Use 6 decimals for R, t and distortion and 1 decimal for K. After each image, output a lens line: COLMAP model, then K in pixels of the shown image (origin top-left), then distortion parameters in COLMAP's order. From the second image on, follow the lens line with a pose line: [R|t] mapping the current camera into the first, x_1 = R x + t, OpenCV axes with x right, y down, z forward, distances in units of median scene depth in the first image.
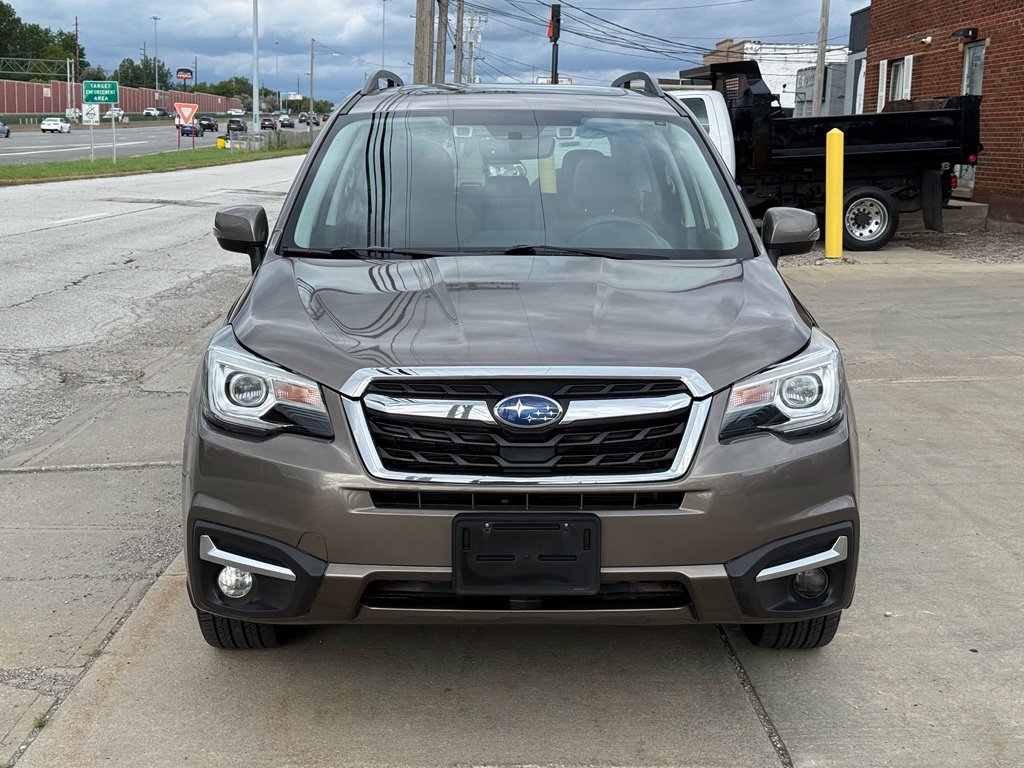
lens RADIAL K [[1442.6, 0, 512.0], [0, 1442.6, 384.0], [0, 0, 1]] dist [0.217714, -0.538989]
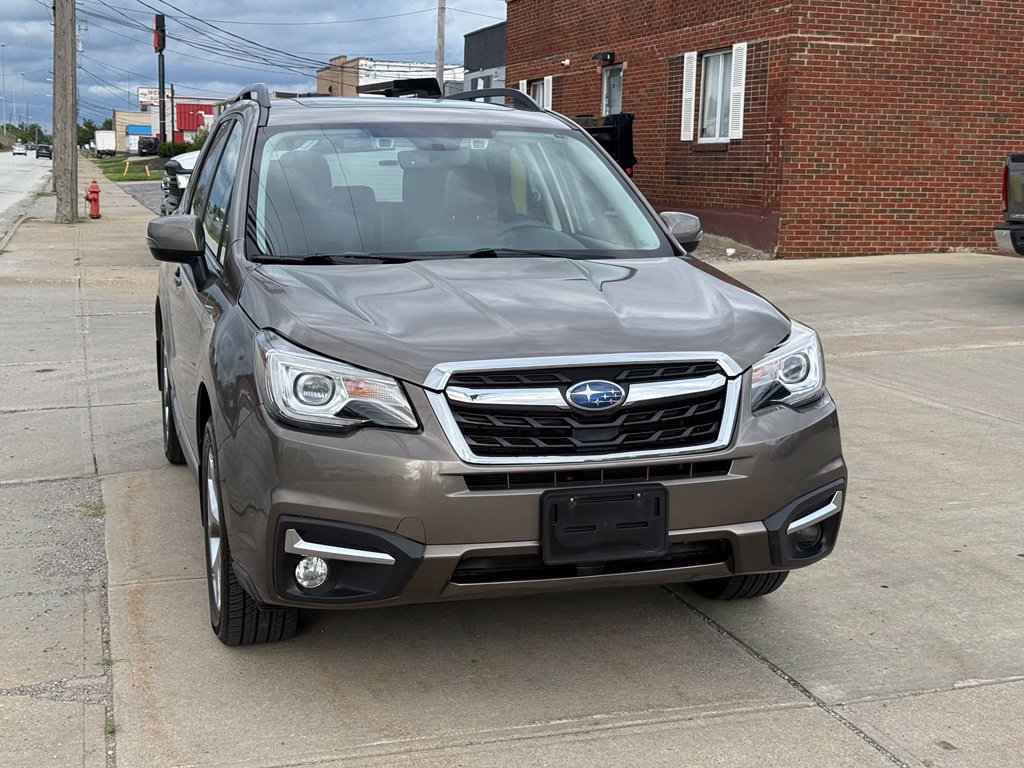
lens RADIAL K [[1408.3, 0, 512.0], [0, 1408.3, 384.0], [0, 0, 1]] dist [0.196489, -0.429456]
pose [[0.963388, -0.044981, 0.264313, -0.313801], [0.046152, 0.998933, 0.001782, 0.004952], [-0.264111, 0.010482, 0.964435, -0.024828]]
